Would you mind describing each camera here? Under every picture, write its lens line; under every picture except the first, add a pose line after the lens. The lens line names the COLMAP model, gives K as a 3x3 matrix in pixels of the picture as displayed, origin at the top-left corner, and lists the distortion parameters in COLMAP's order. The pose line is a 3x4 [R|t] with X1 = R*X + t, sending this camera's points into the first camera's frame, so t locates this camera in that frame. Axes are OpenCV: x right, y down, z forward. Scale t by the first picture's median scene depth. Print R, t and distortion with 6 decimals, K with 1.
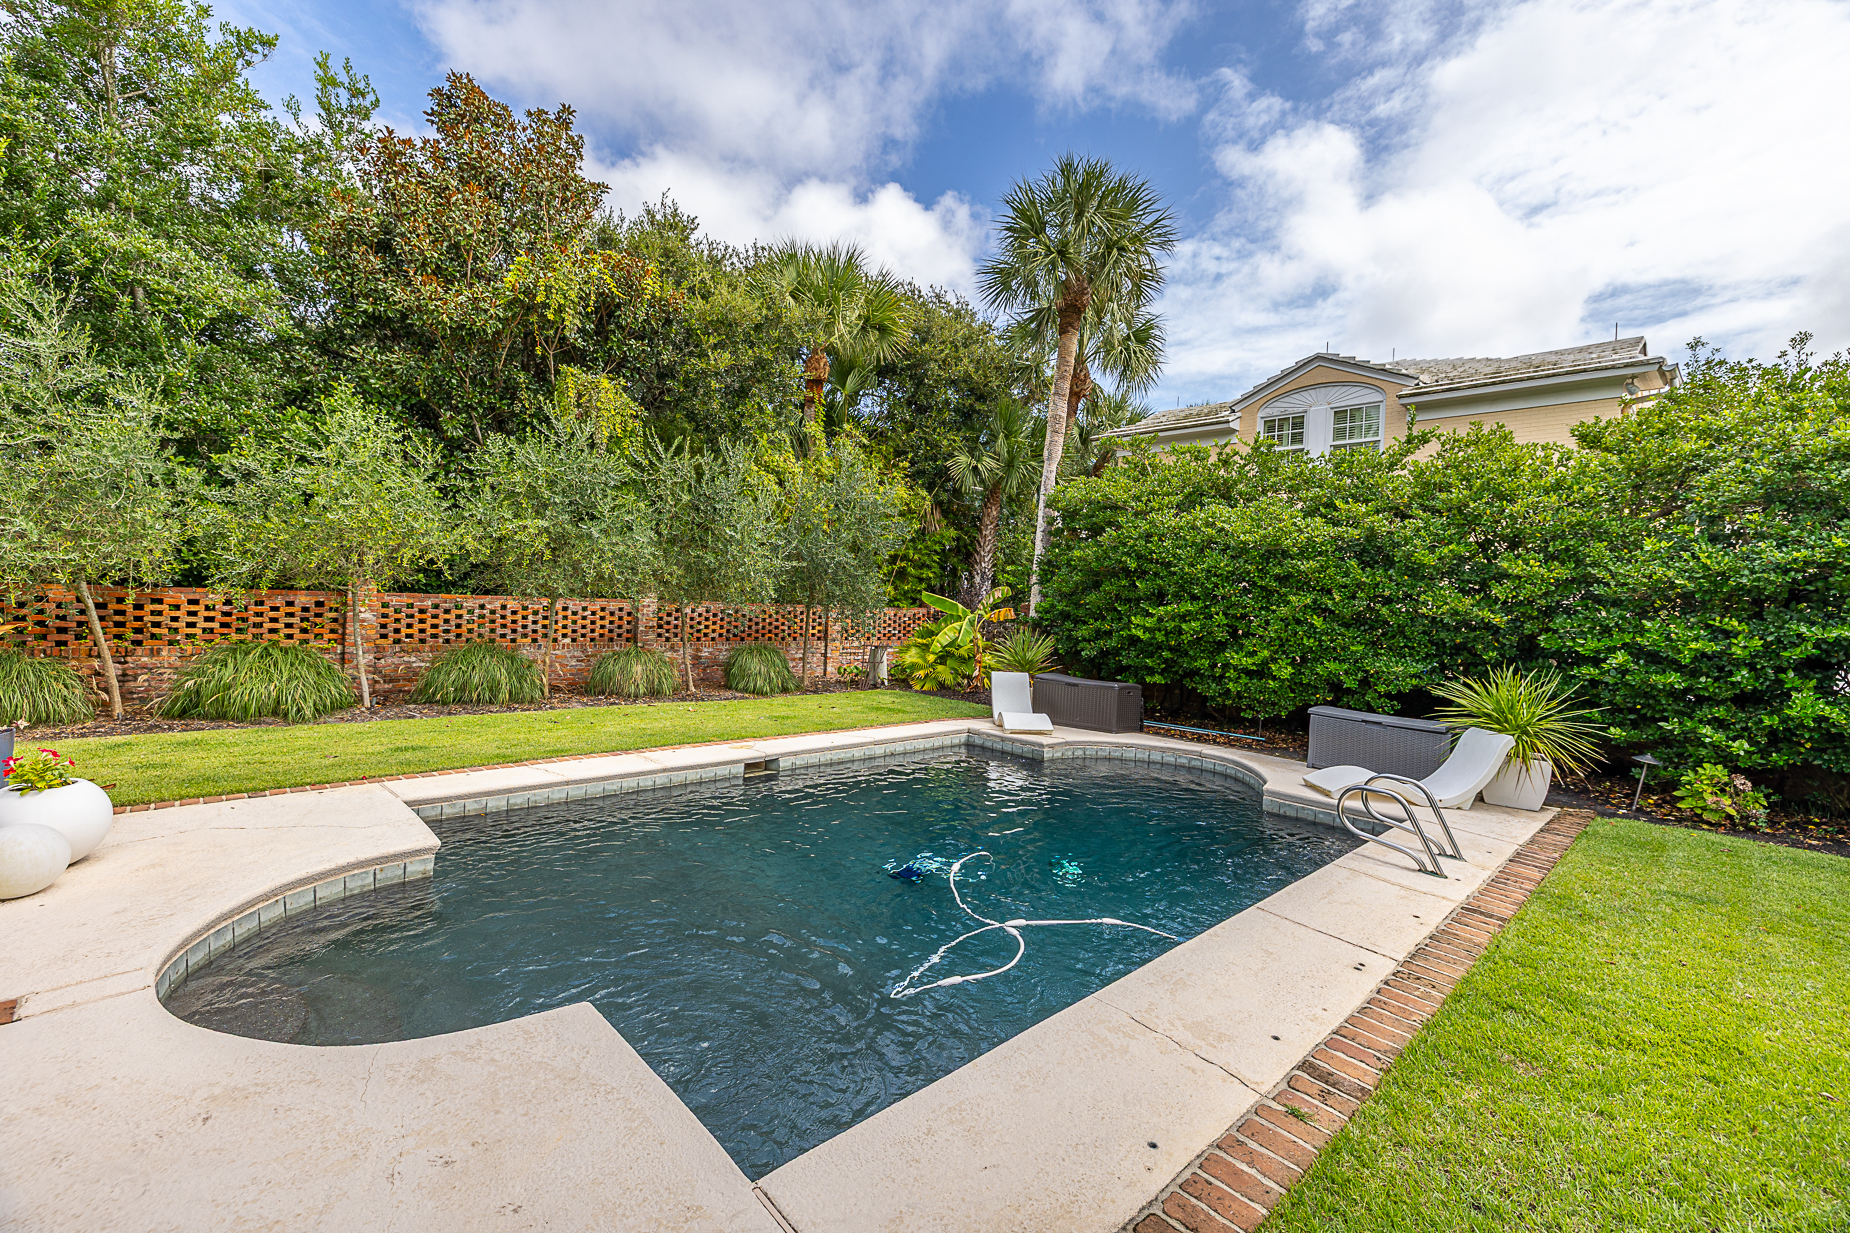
lens RADIAL K [[777.1, 0, 921.1], [0, 777.1, 603.8], [0, 0, 1]] dist [-0.000417, 0.000220]
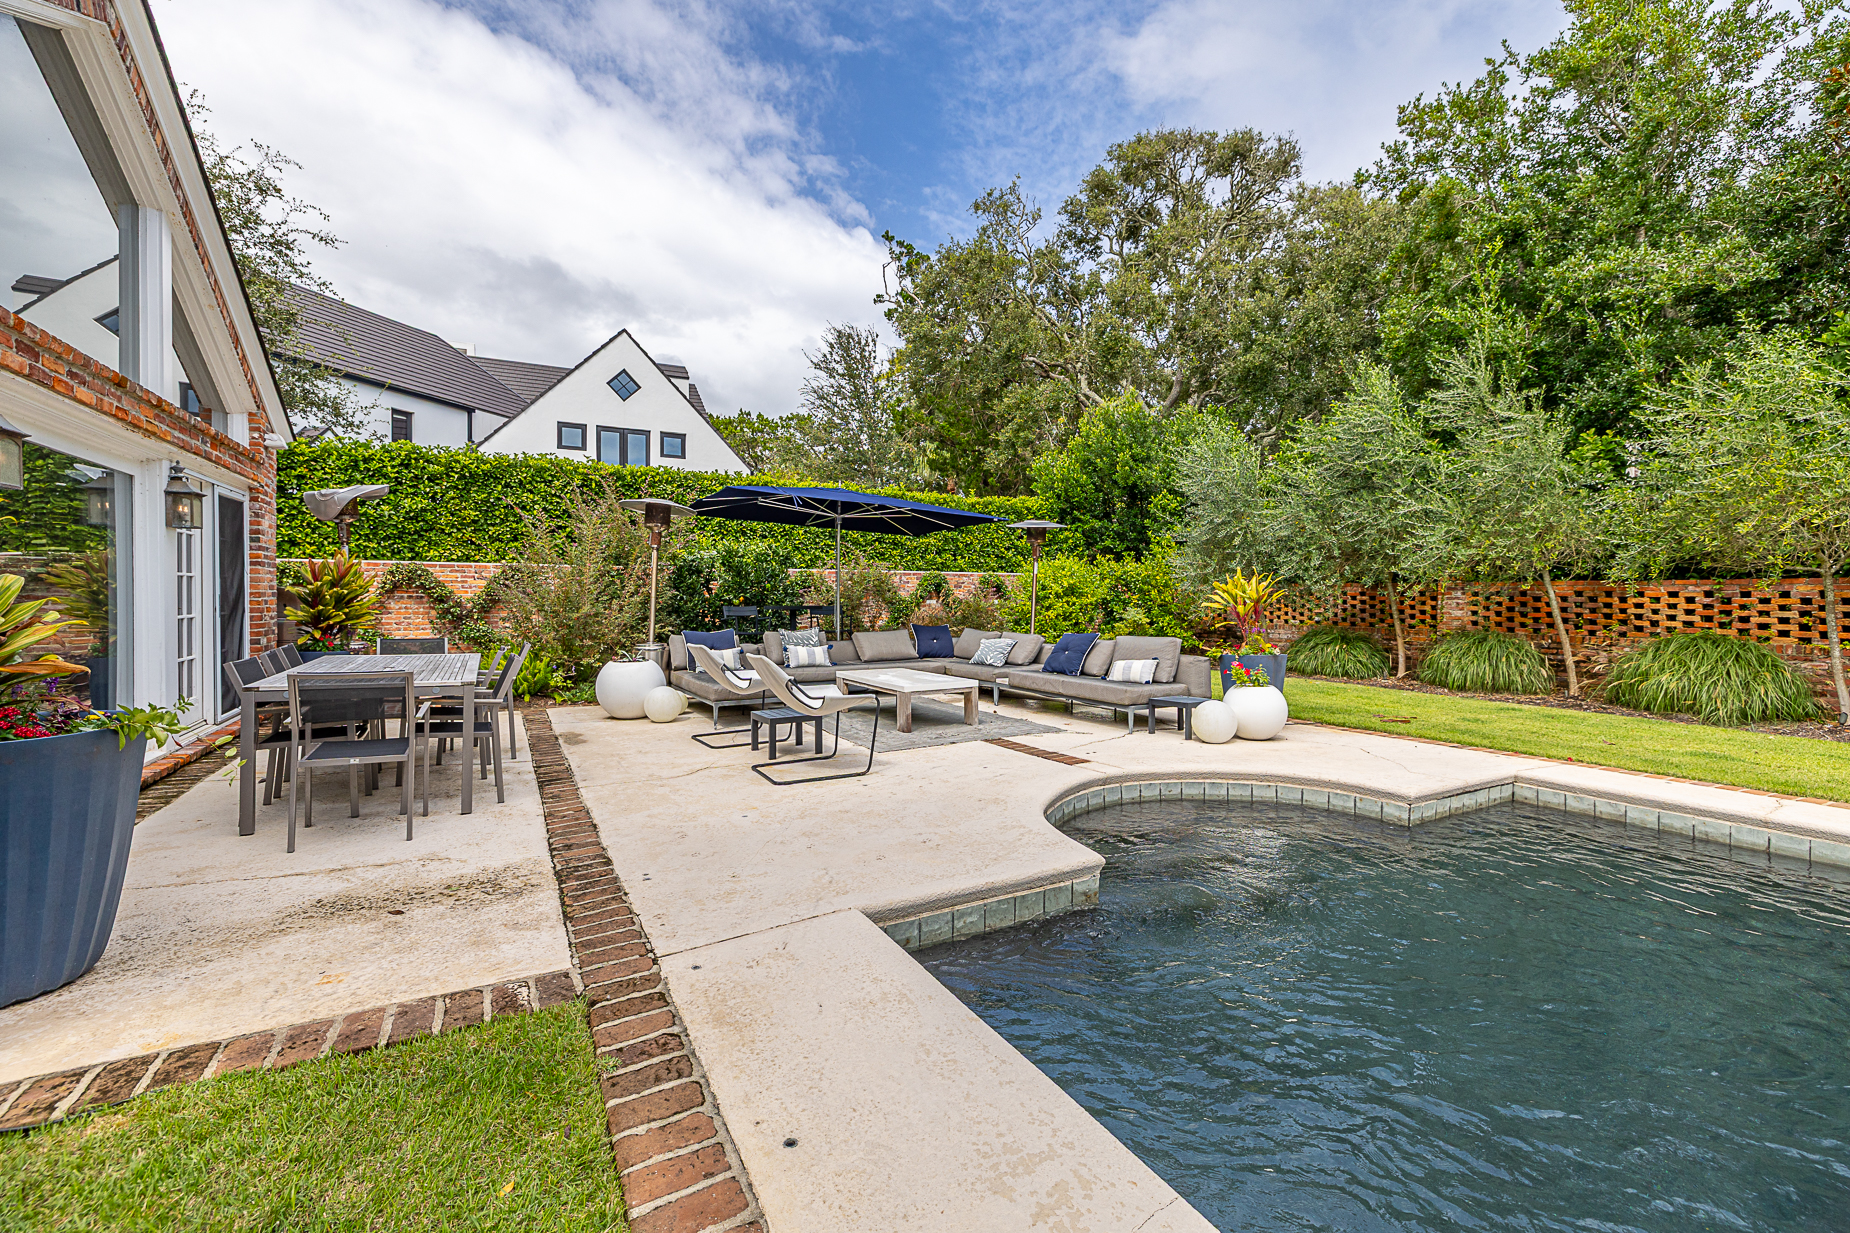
lens RADIAL K [[777.1, 0, 921.1], [0, 777.1, 603.8], [0, 0, 1]] dist [-0.000417, 0.000220]
pose [[-0.255392, -0.028396, -0.966420, 0.231424], [-0.022610, 0.999471, -0.023392, 0.049216], [0.966573, 0.015877, -0.255899, 0.305570]]
